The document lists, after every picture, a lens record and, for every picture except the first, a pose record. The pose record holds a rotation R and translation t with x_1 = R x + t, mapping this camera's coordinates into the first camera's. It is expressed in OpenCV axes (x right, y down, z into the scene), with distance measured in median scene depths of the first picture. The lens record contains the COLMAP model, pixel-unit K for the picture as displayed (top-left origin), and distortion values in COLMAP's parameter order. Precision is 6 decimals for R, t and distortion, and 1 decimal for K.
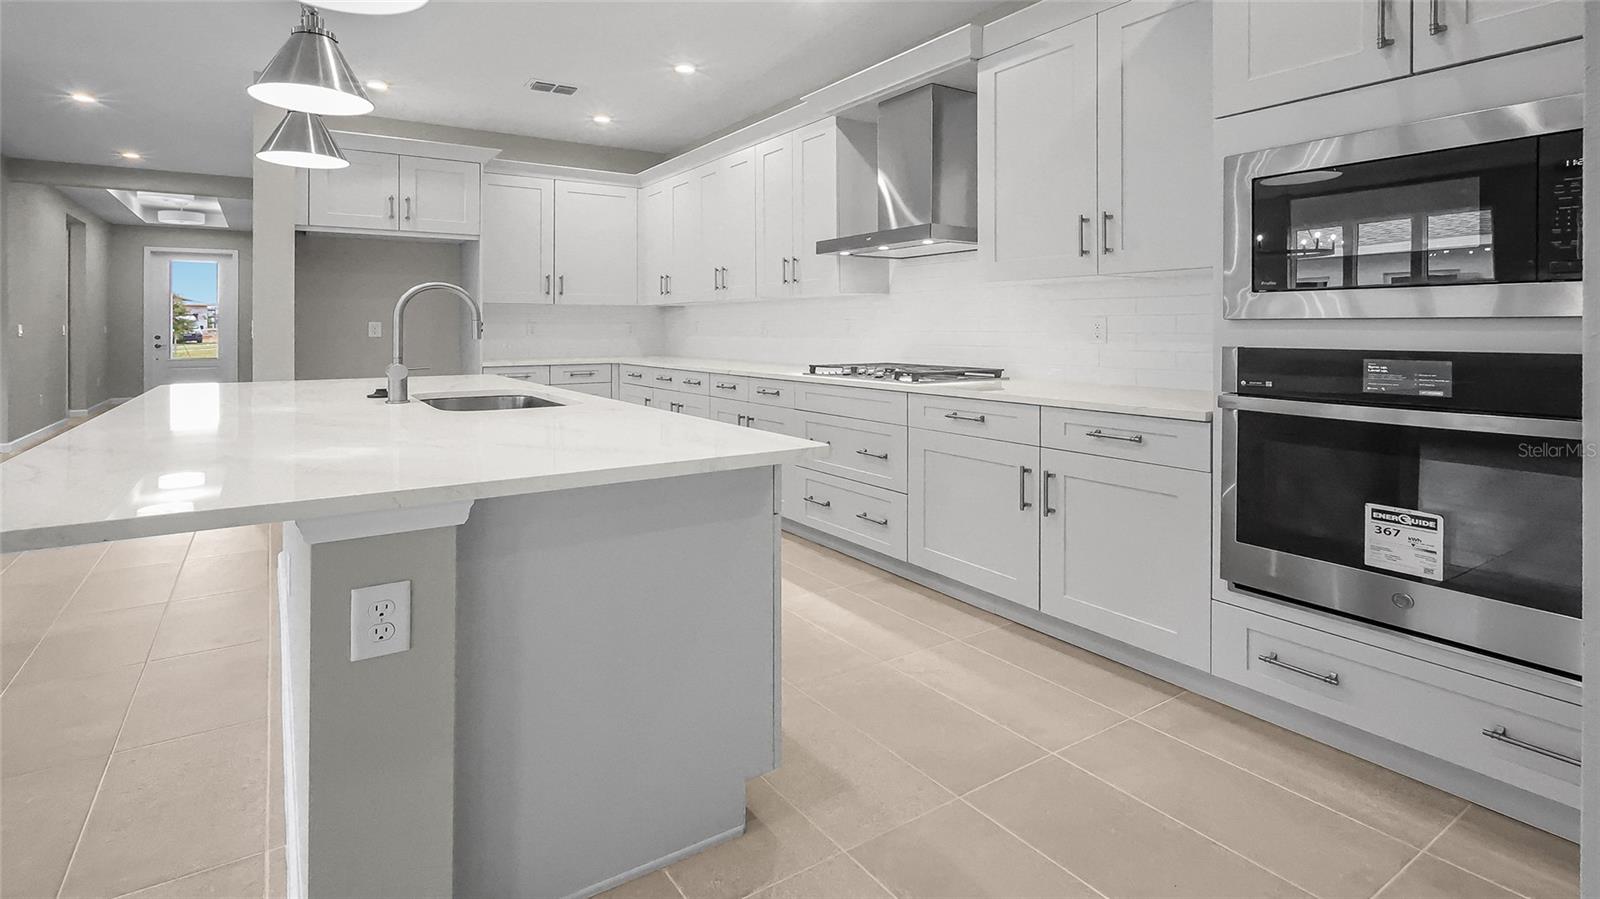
lens RADIAL K [[779.6, 0, 806.1], [0, 779.6, 320.0], [0, 0, 1]] dist [-0.012361, 0.001207]
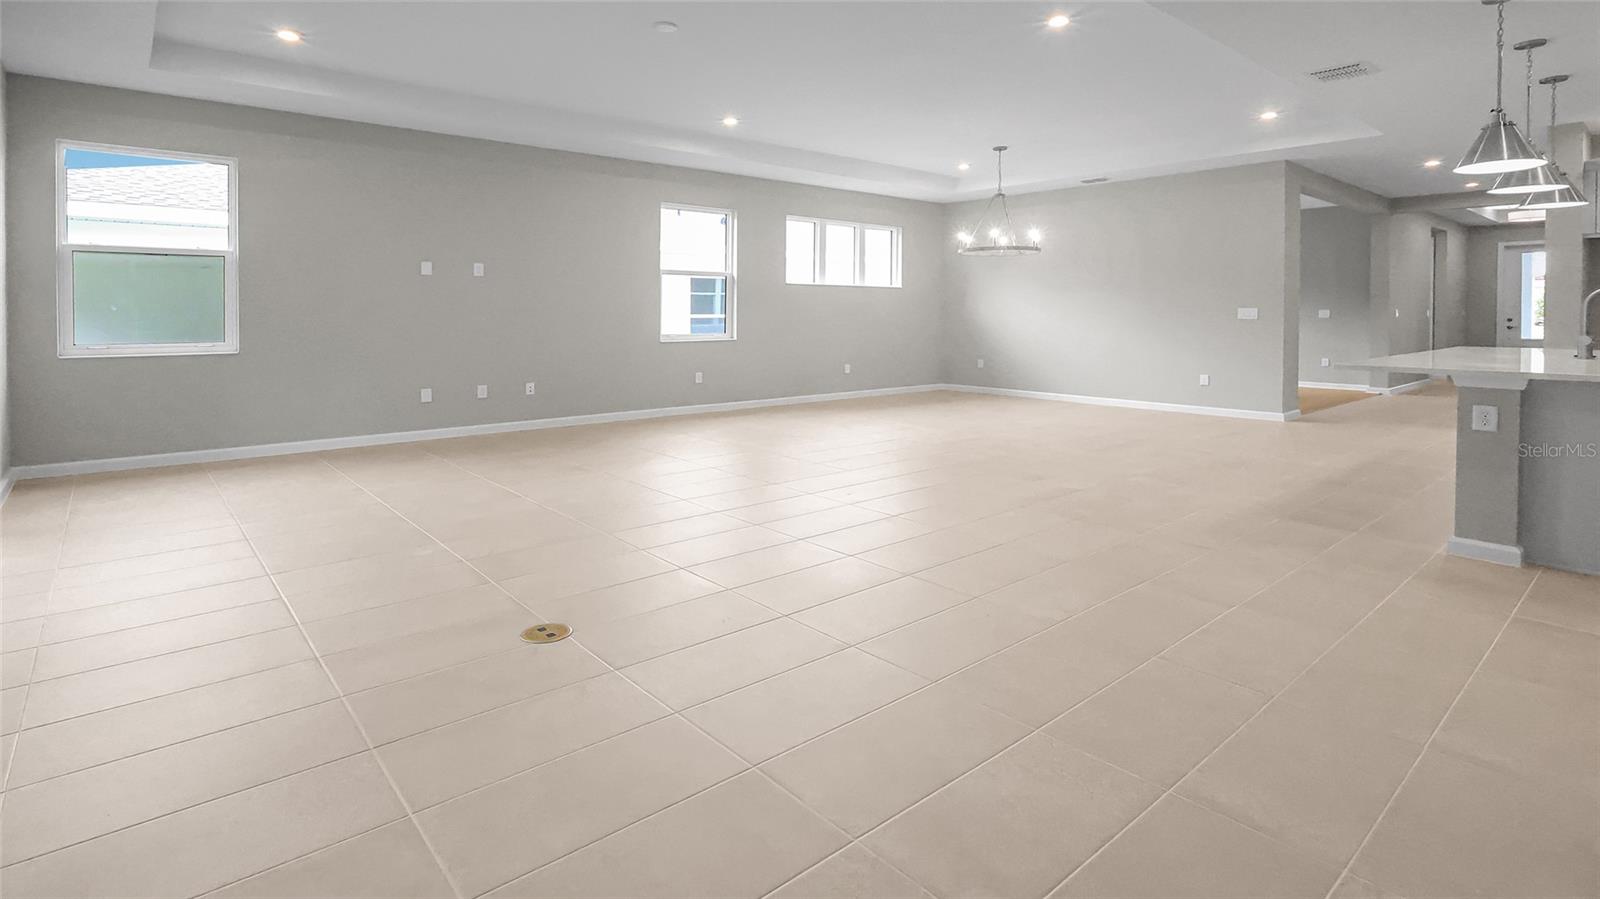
lens RADIAL K [[779.6, 0, 785.4], [0, 779.6, 339.9], [0, 0, 1]] dist [-0.012361, 0.001207]
pose [[0.098353, 0.037902, -0.994430, 0.737003], [0.007740, 0.999215, 0.038850, -0.010561], [0.995121, -0.011518, 0.097982, -0.671162]]
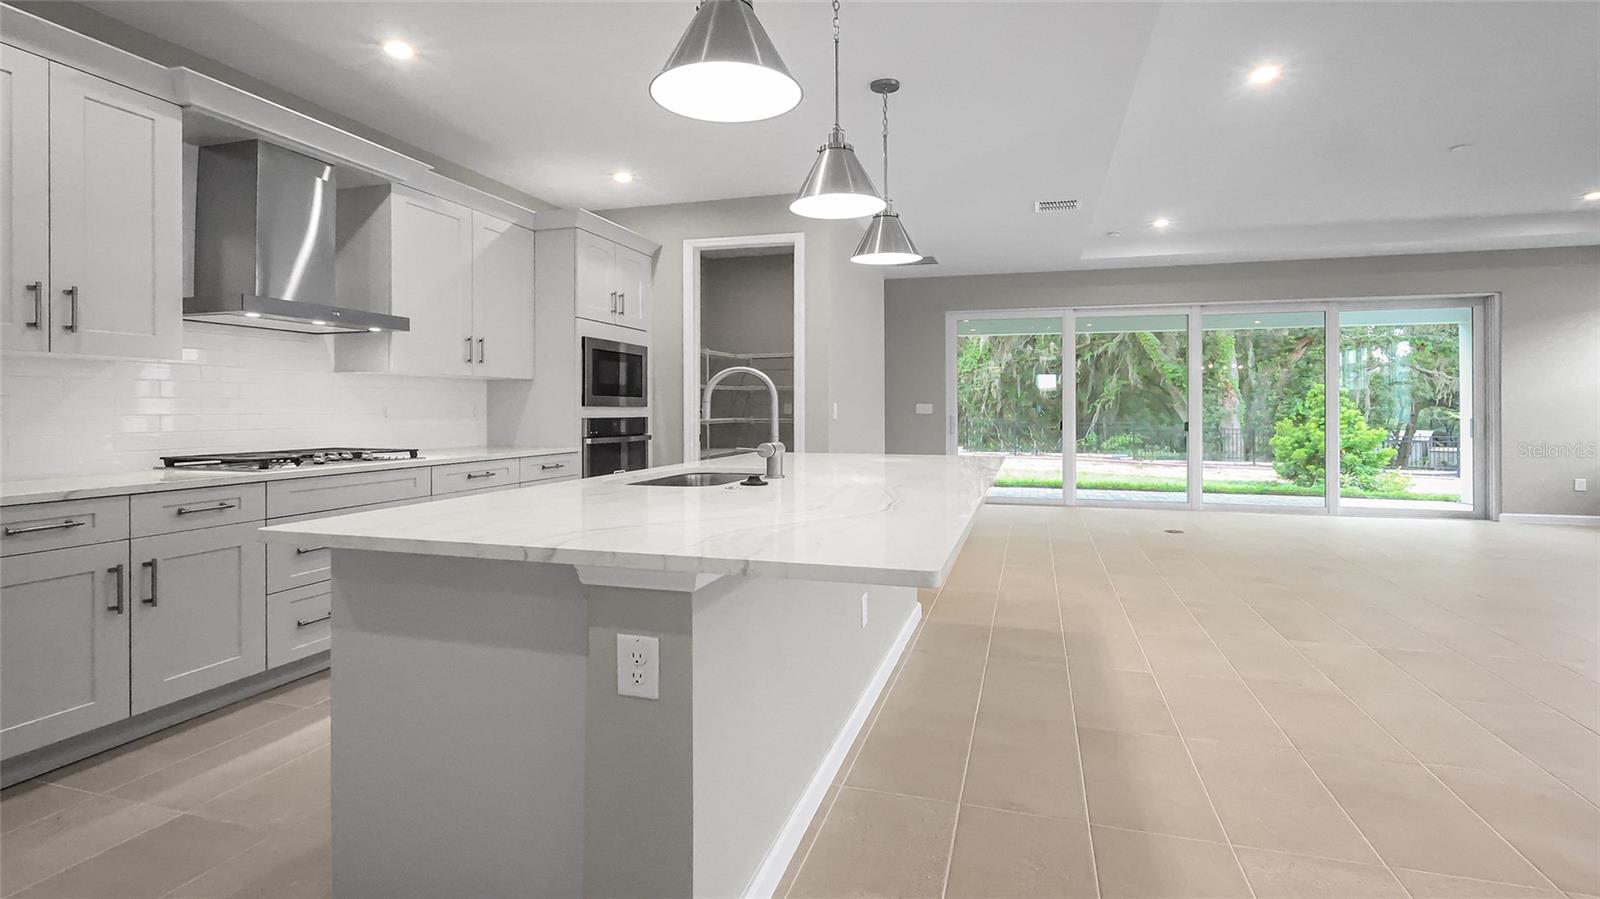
lens RADIAL K [[779.6, 0, 806.1], [0, 779.6, 419.1], [0, 0, 1]] dist [-0.012361, 0.001207]
pose [[-0.638840, -0.008500, 0.769293, -1.089116], [-0.007077, 0.999962, 0.005172, 0.013322], [-0.769307, -0.002141, -0.638875, 1.277960]]
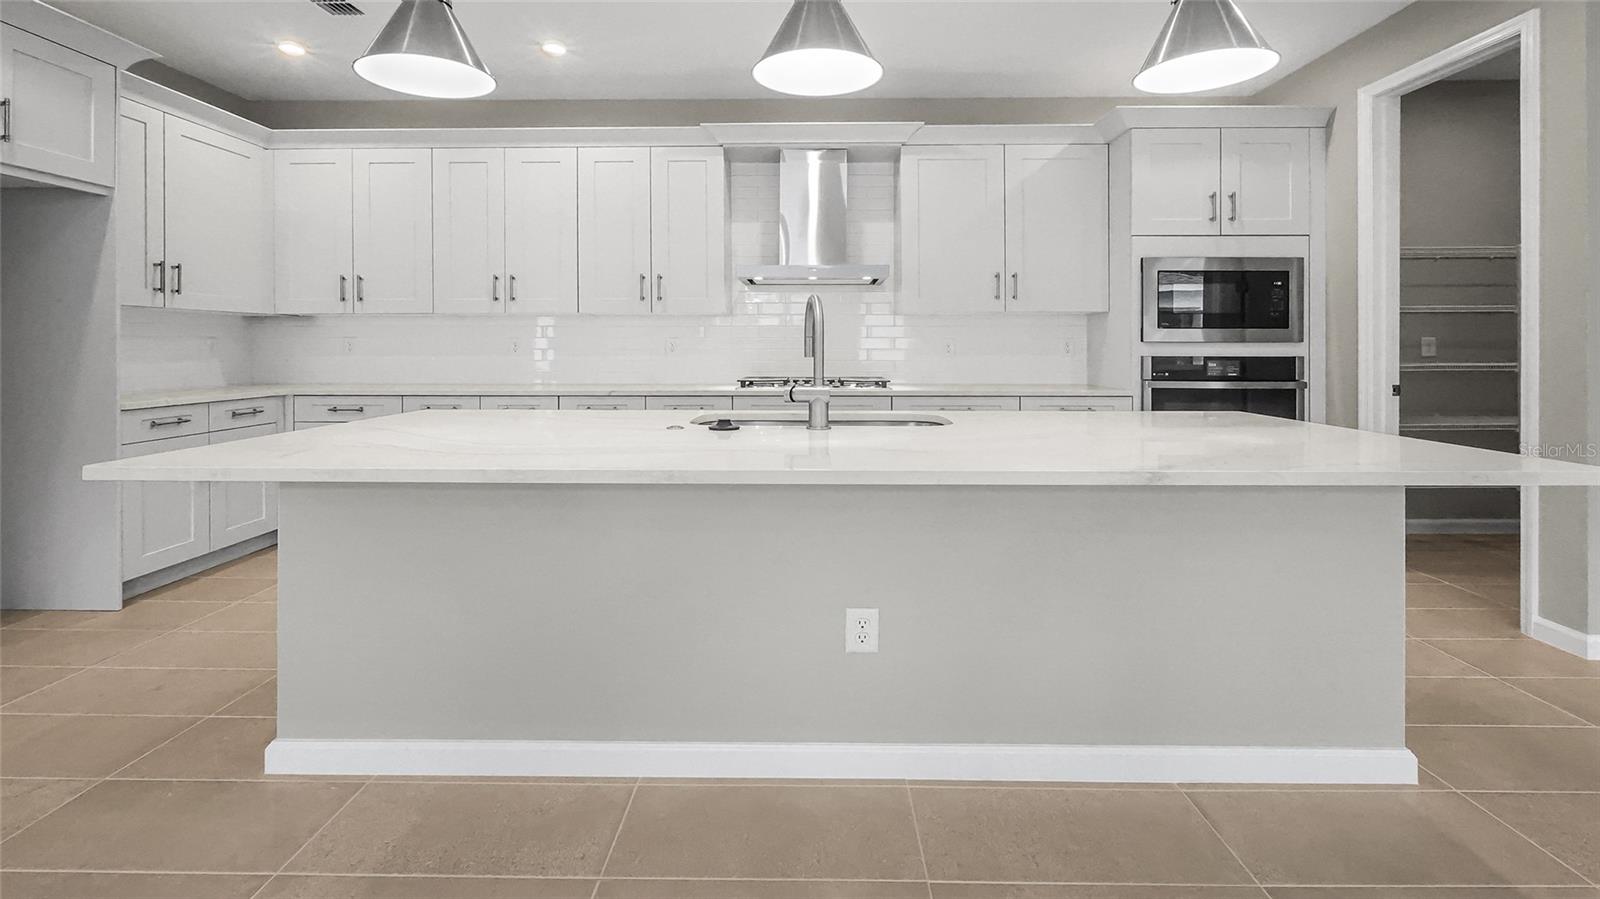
lens RADIAL K [[779.6, 0, 782.8], [0, 779.6, 346.5], [0, 0, 1]] dist [-0.012361, 0.001207]
pose [[0.575694, -0.000845, 0.817665, -0.999562], [-0.009990, 0.999918, 0.008067, 0.002387], [-0.817604, -0.012812, 0.575638, 0.396694]]
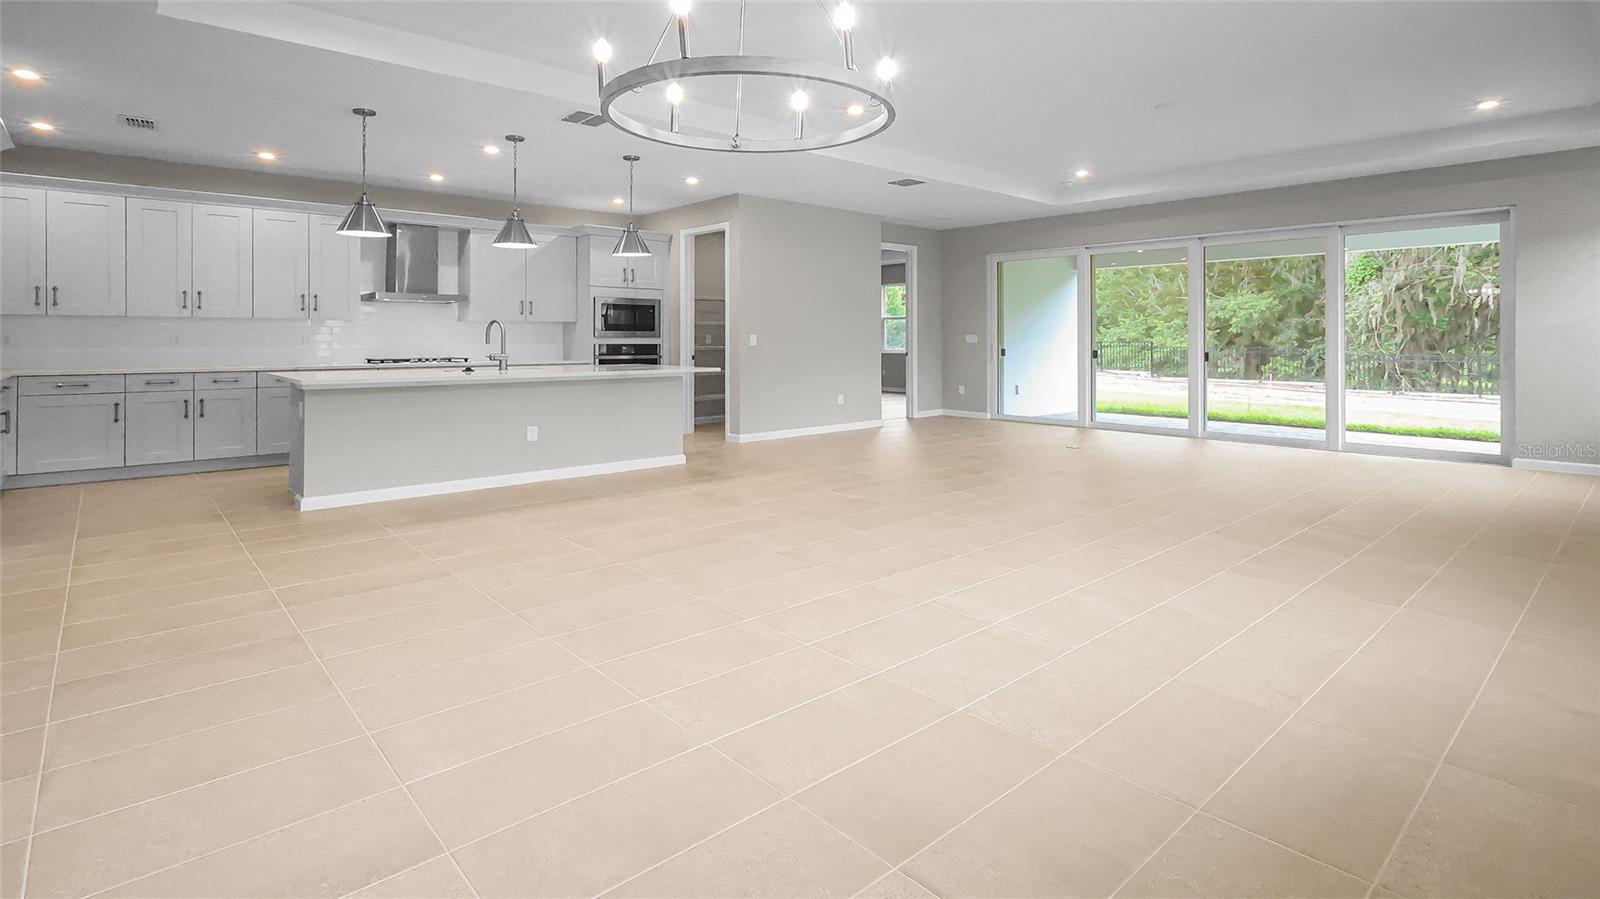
lens RADIAL K [[779.6, 0, 803.5], [0, 779.6, 345.1], [0, 0, 1]] dist [-0.012361, 0.001207]
pose [[-0.148840, -0.006818, 0.988838, -2.337970], [-0.010853, 0.999927, 0.005260, 0.004516], [-0.988802, -0.009949, -0.148903, 0.338579]]
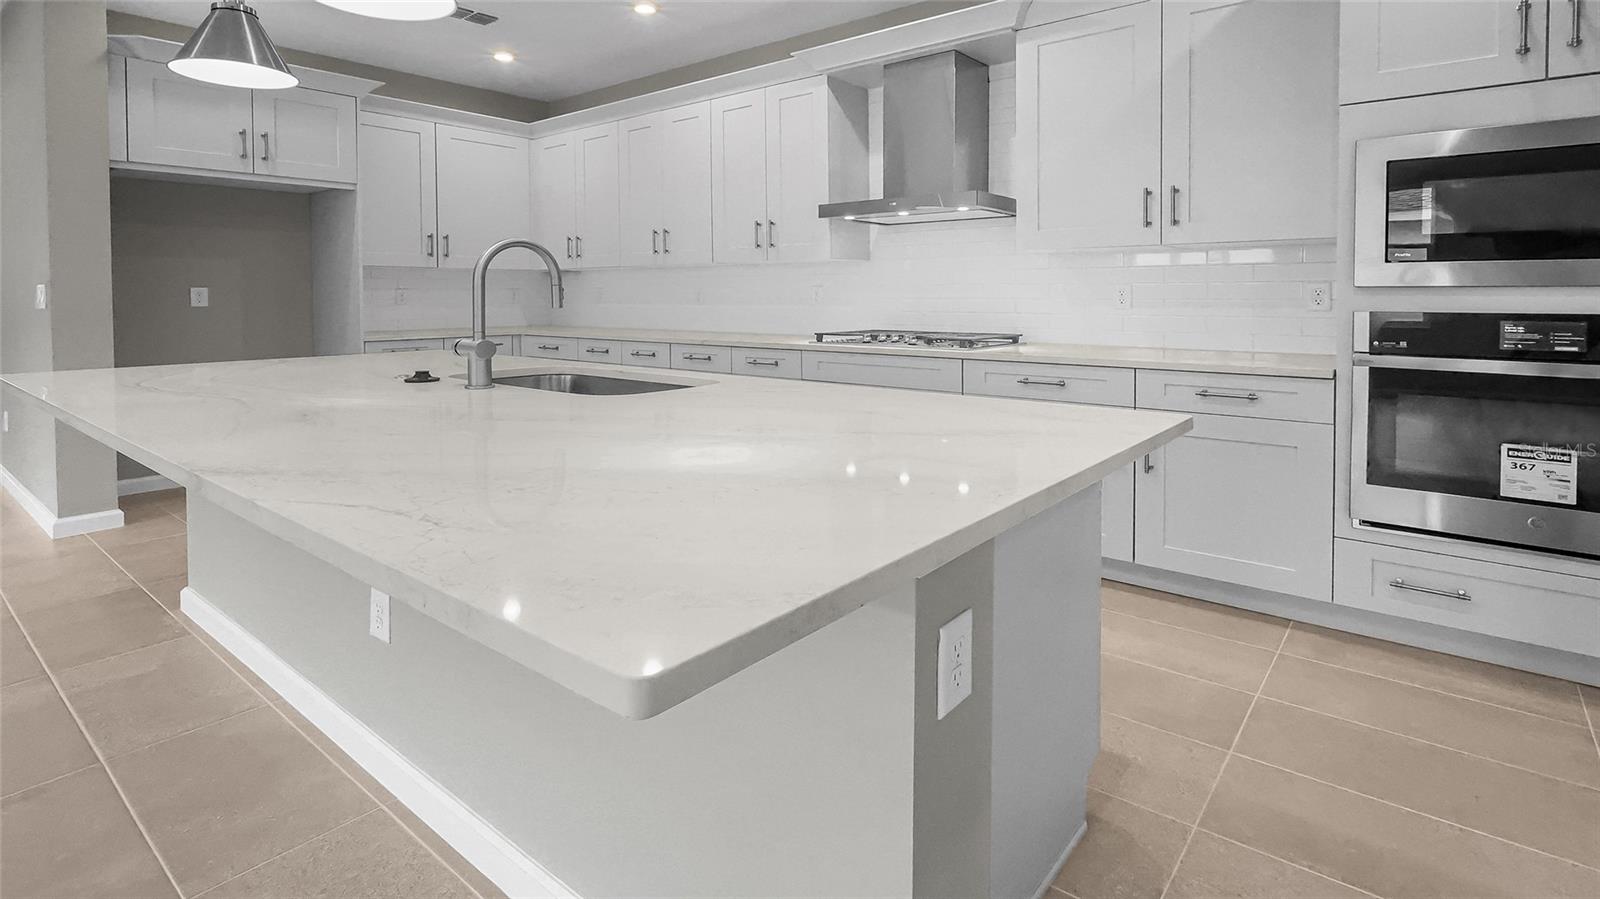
lens RADIAL K [[779.6, 0, 805.8], [0, 779.6, 303.7], [0, 0, 1]] dist [-0.012361, 0.001207]
pose [[0.955306, -0.004166, 0.295590, -0.344739], [-0.002067, 0.999782, 0.020771, 0.001424], [-0.295612, -0.020454, 0.955089, 0.108596]]
